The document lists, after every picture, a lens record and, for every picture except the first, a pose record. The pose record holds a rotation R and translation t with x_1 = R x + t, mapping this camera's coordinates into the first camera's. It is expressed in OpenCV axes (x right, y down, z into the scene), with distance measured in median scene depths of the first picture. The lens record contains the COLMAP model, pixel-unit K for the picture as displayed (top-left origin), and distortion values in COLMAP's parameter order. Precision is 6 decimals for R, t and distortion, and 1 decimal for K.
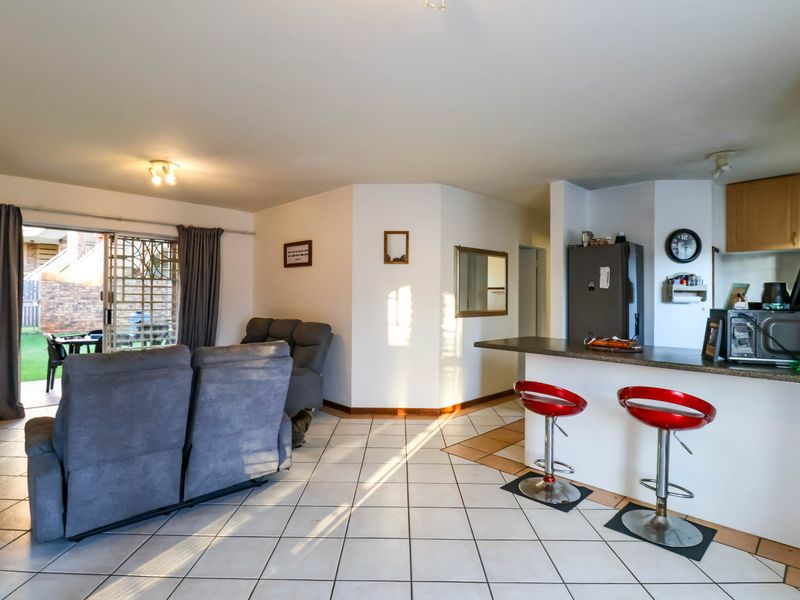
lens RADIAL K [[428.5, 0, 399.6], [0, 428.5, 295.0], [0, 0, 1]] dist [-0.001922, -0.014621]
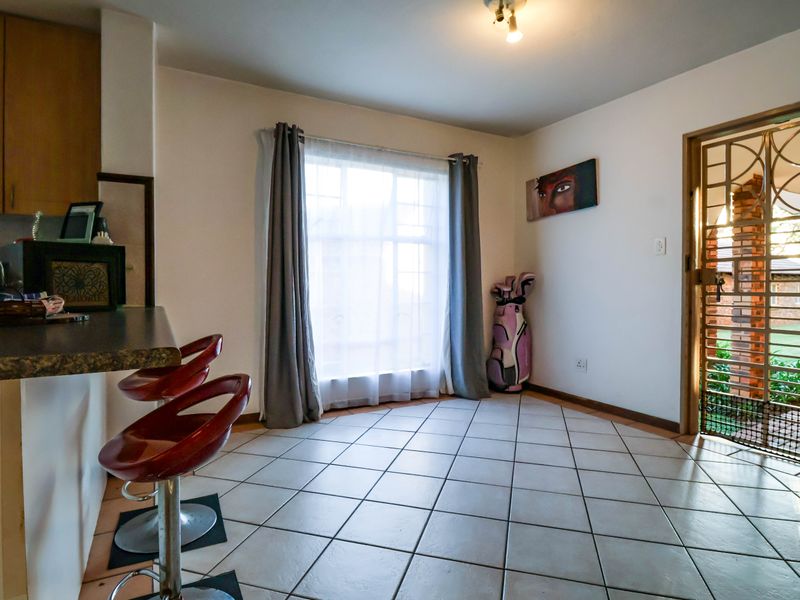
lens RADIAL K [[428.5, 0, 399.6], [0, 428.5, 295.0], [0, 0, 1]] dist [-0.001922, -0.014621]
pose [[-0.957825, -0.011929, 0.287103, -0.002573], [-0.007483, 0.999835, 0.016578, 0.060404], [-0.287253, 0.013730, -0.957756, 0.882379]]
